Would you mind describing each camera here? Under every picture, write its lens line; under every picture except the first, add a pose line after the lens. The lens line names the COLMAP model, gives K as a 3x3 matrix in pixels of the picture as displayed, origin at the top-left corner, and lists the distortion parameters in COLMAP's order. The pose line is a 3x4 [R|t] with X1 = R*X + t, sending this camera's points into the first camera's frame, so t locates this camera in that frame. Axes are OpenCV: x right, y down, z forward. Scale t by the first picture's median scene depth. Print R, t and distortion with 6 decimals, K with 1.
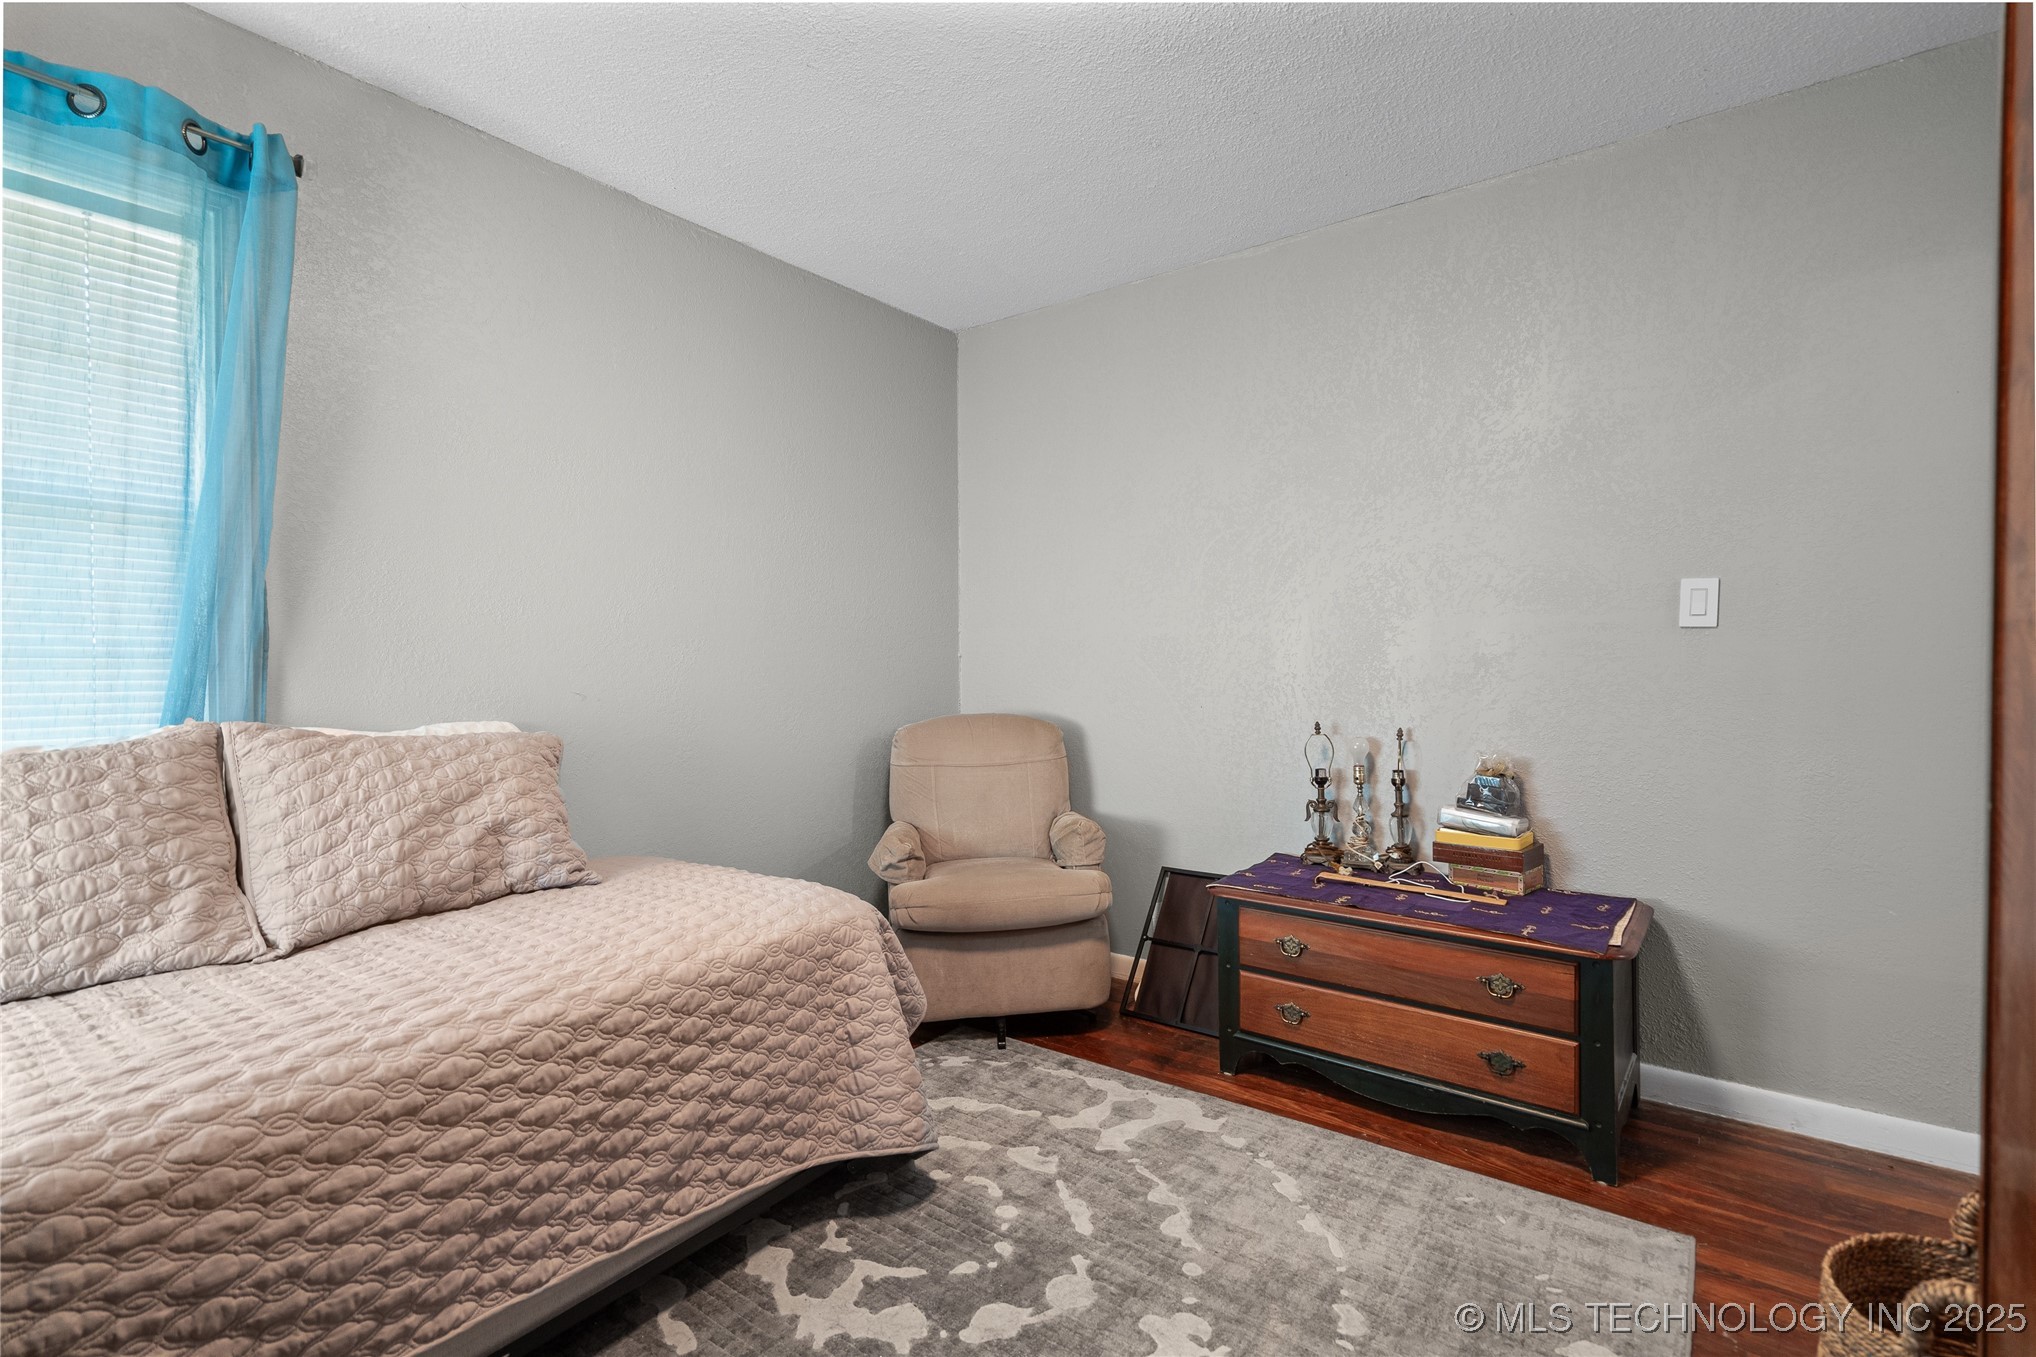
lens RADIAL K [[946.5, 0, 1019.1], [0, 946.5, 663.1], [0, 0, 1]] dist [-0.000781, 0.001464]
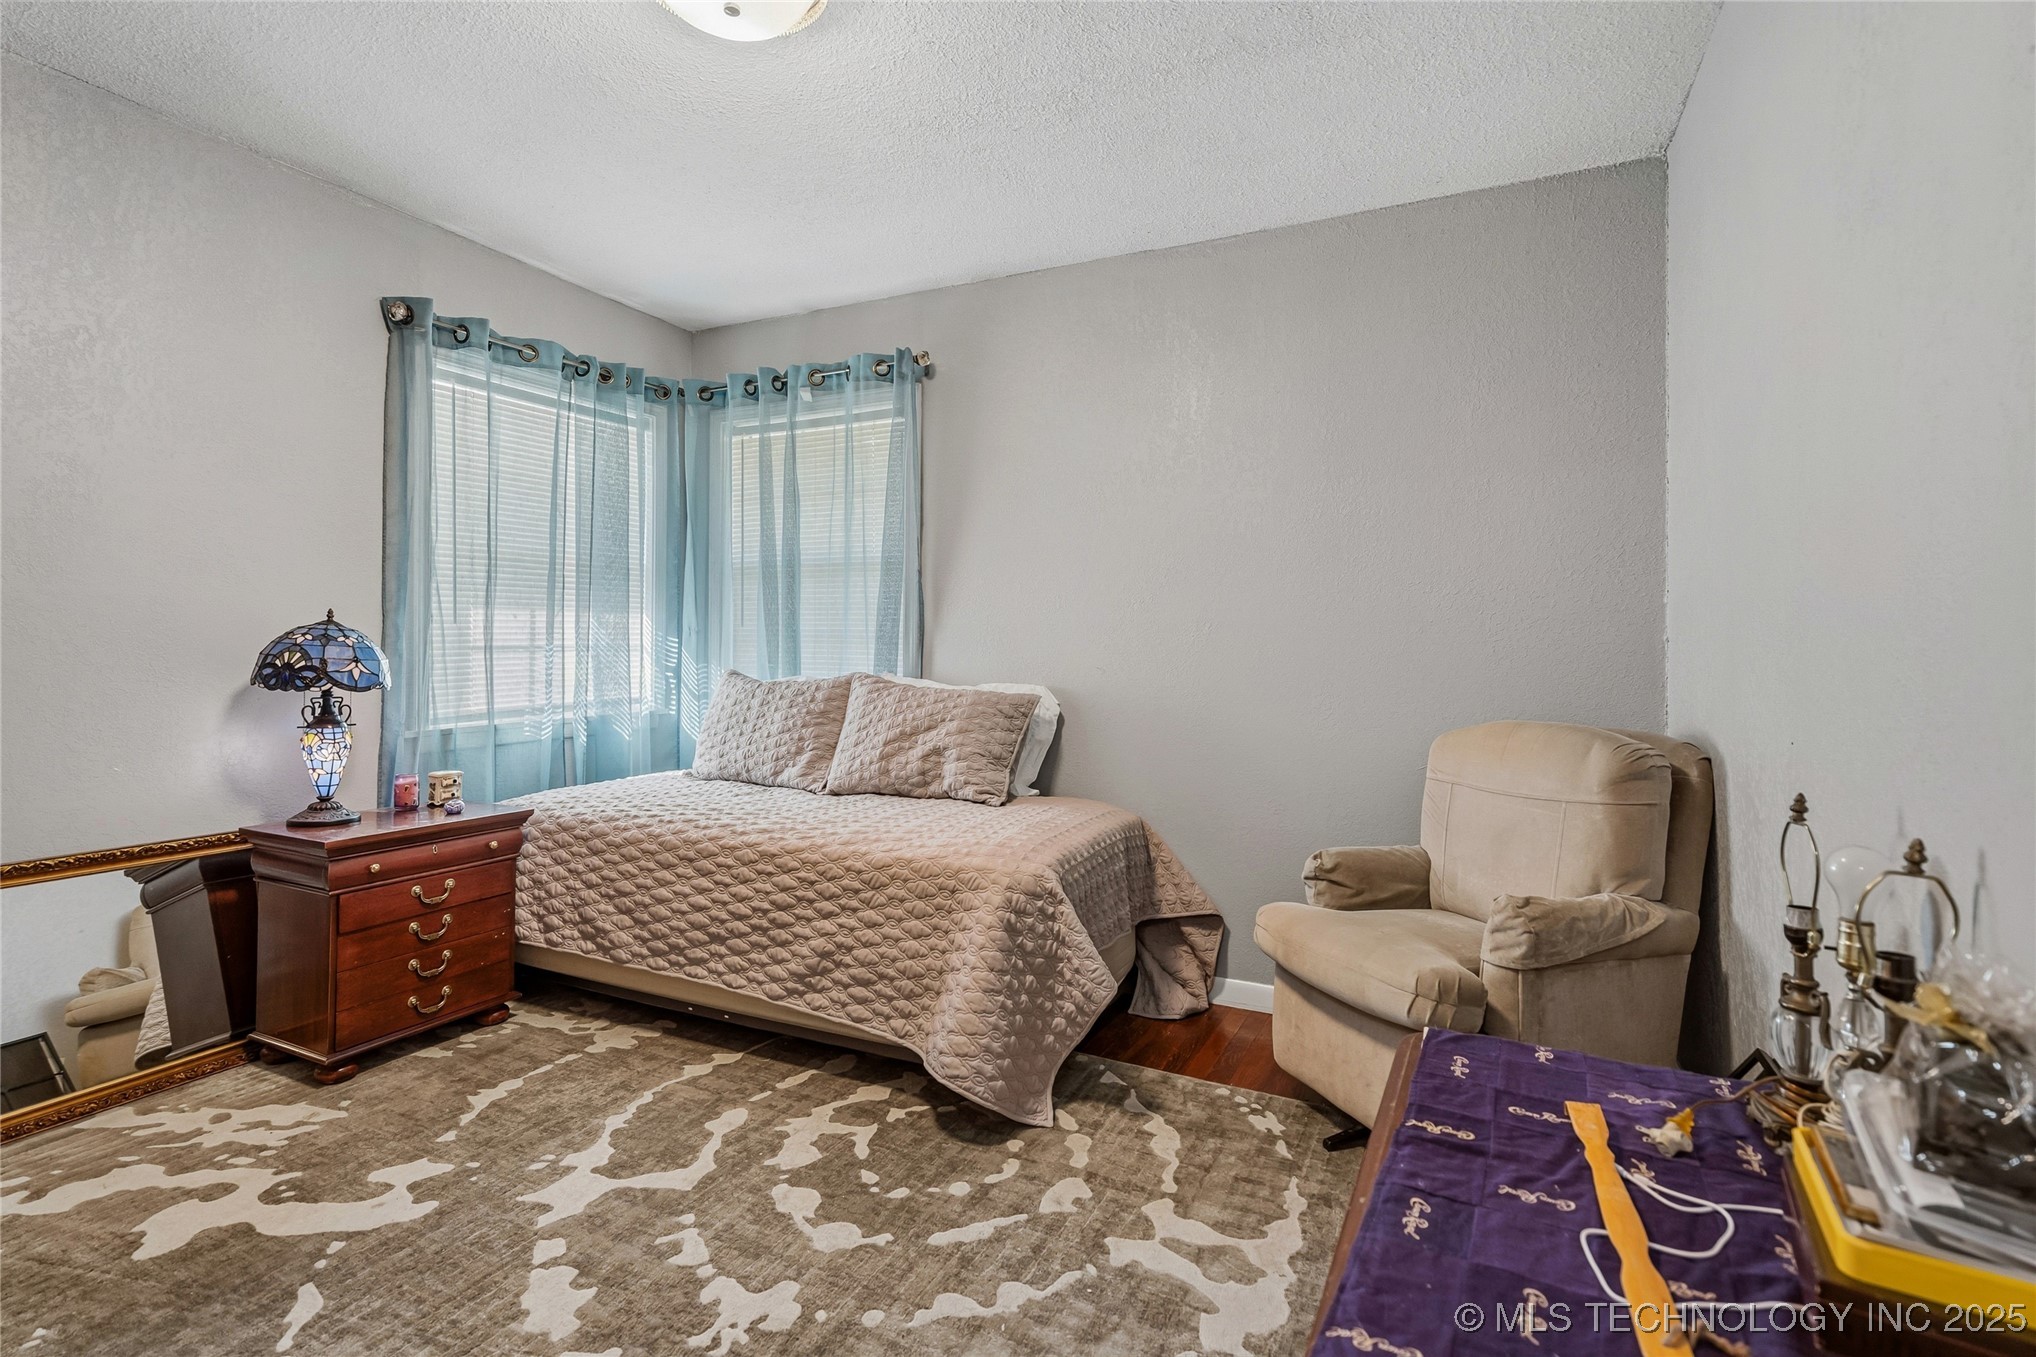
lens RADIAL K [[946.5, 0, 1033.1], [0, 946.5, 639.5], [0, 0, 1]] dist [-0.000781, 0.001464]
pose [[0.190545, -0.001487, -0.981677, 1.077524], [-0.011229, 0.999930, -0.003695, -0.001629], [0.981614, 0.011727, 0.190515, 0.955136]]
